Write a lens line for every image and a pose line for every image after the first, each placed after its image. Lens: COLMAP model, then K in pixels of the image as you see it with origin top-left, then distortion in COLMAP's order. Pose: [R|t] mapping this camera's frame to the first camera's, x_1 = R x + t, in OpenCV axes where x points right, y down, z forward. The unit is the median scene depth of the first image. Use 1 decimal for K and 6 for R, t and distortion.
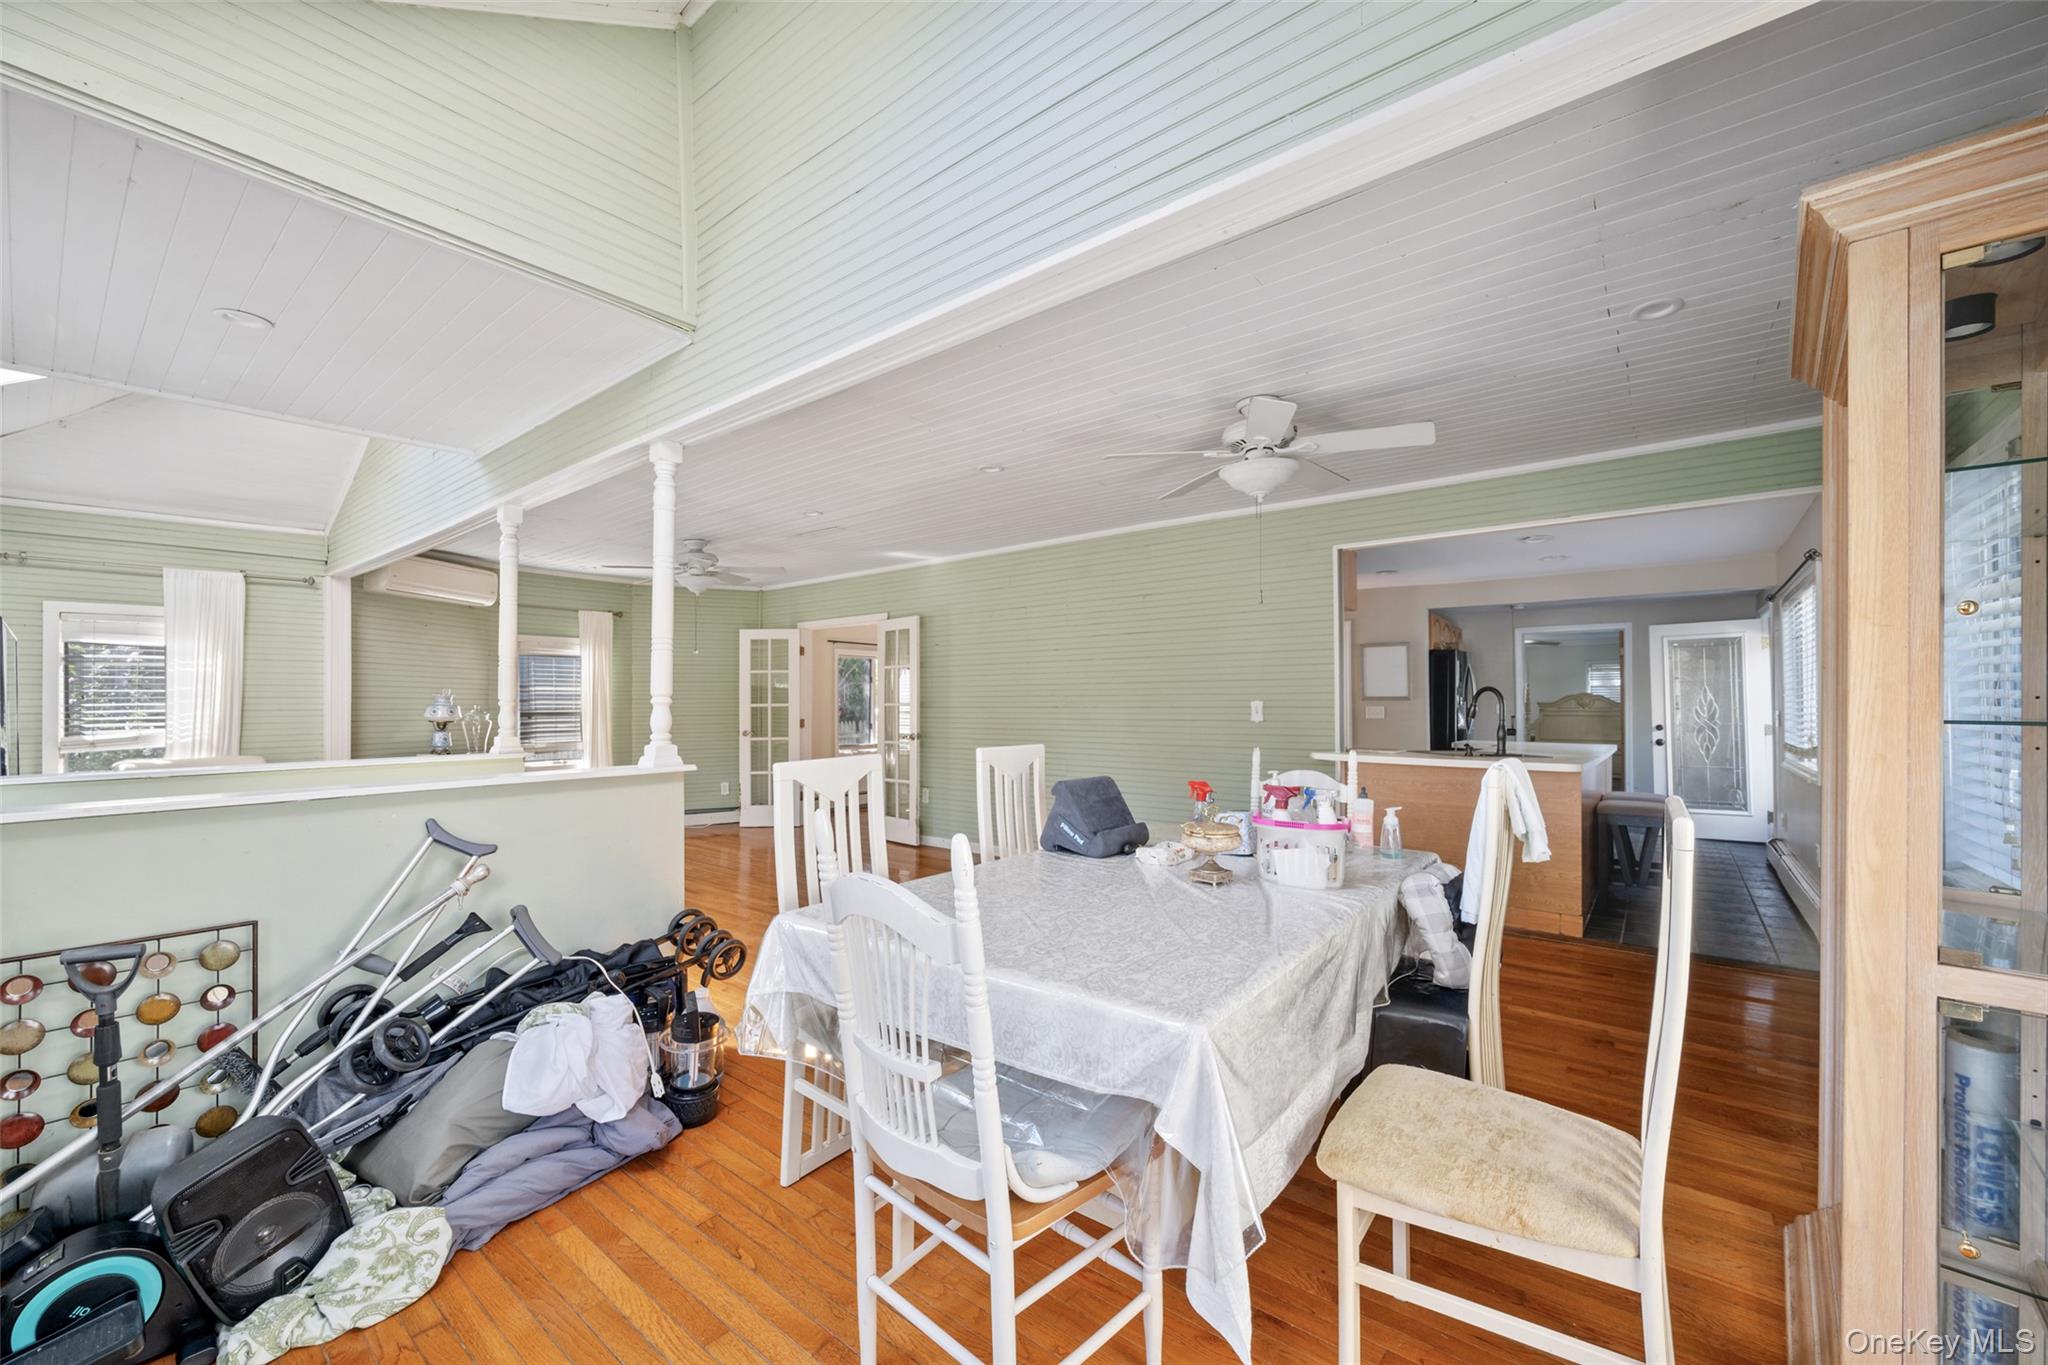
lens RADIAL K [[812.4, 0, 1029.9], [0, 812.4, 684.5], [0, 0, 1]] dist [-0.000531, -0.000074]
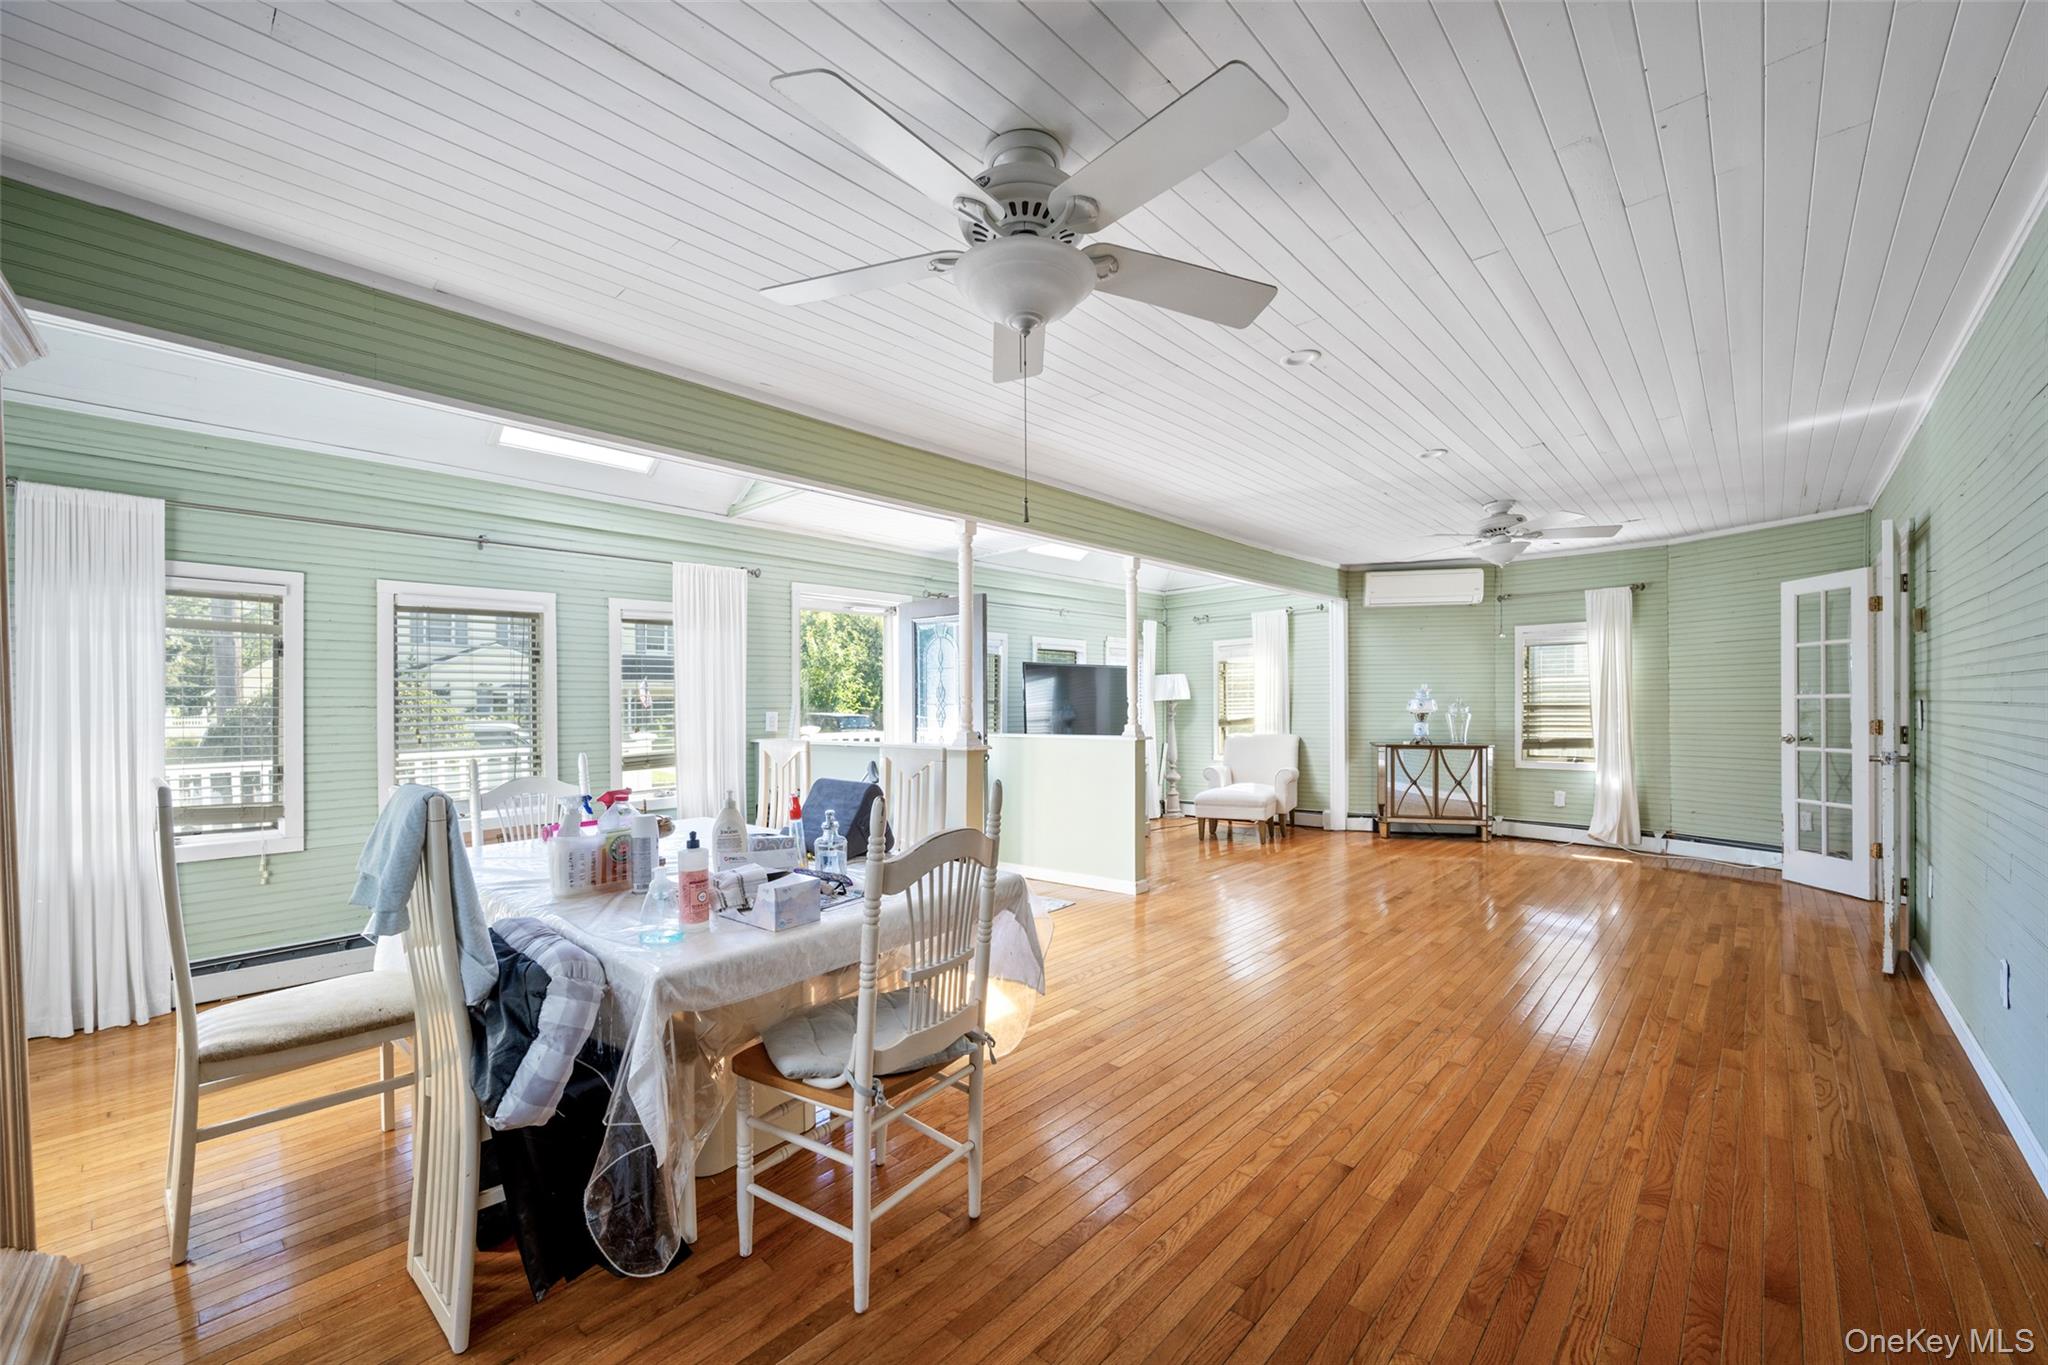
lens RADIAL K [[809.6, 0, 1031.4], [0, 809.6, 708.4], [0, 0, 1]] dist [-0.001874, -0.000172]
pose [[-0.054975, 0.009188, -0.998445, 0.427289], [0.030700, 0.999500, 0.007507, 0.013796], [0.998016, -0.030239, -0.055230, 0.527072]]
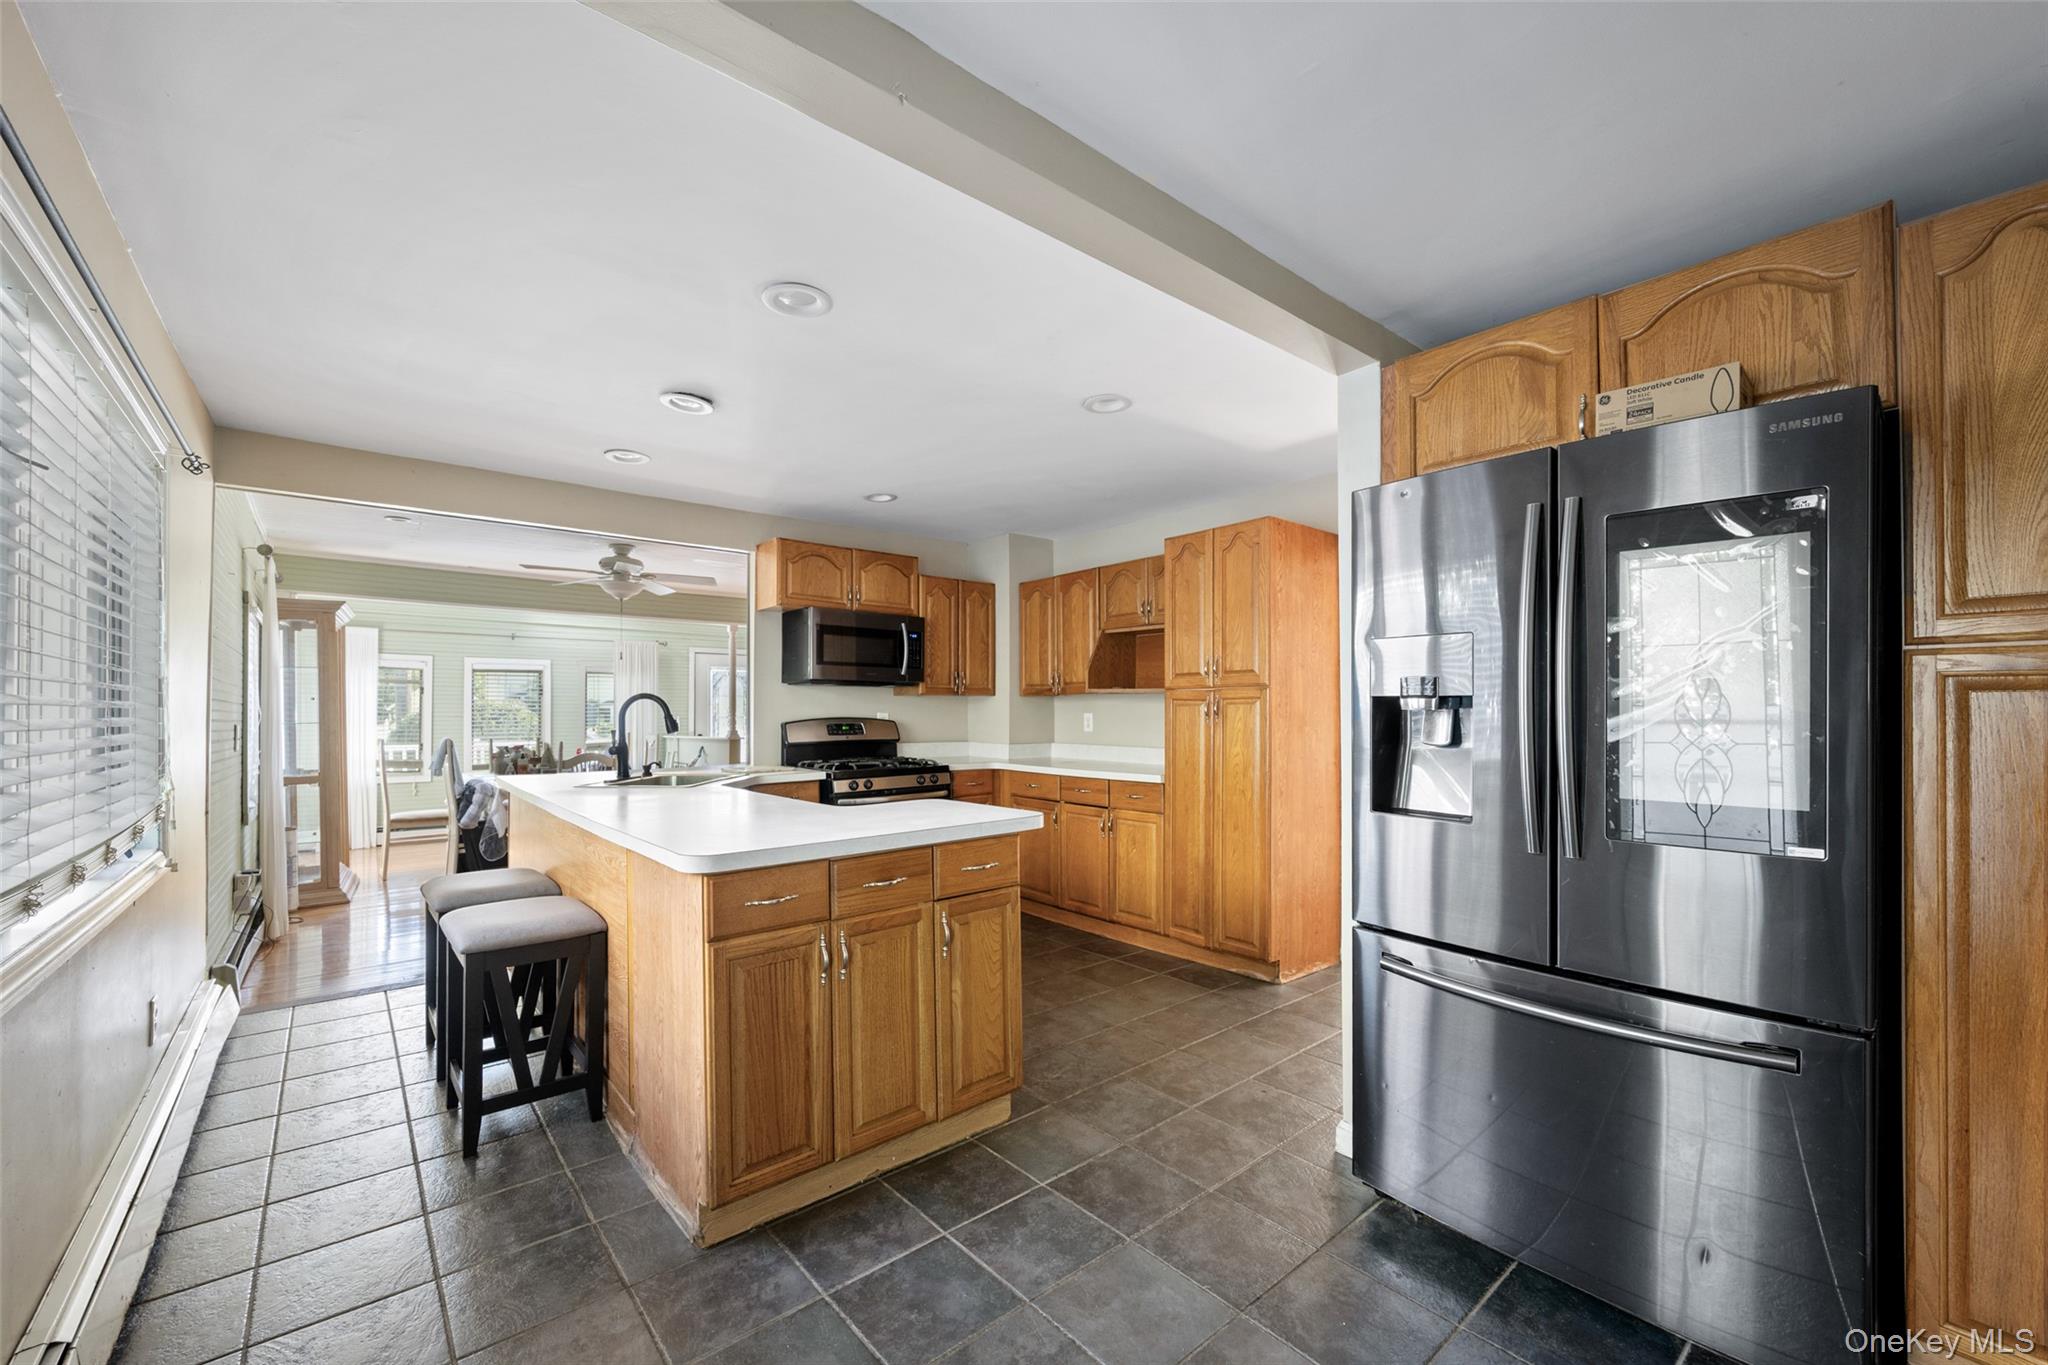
lens RADIAL K [[816.0, 0, 1026.8], [0, 816.0, 711.4], [0, 0, 1]] dist [0.000527, 0.000036]
pose [[-0.184475, 0.001636, -0.982836, 0.963931], [0.030302, 0.999533, -0.004024, 0.024545], [0.982370, -0.030524, -0.184438, 1.126141]]
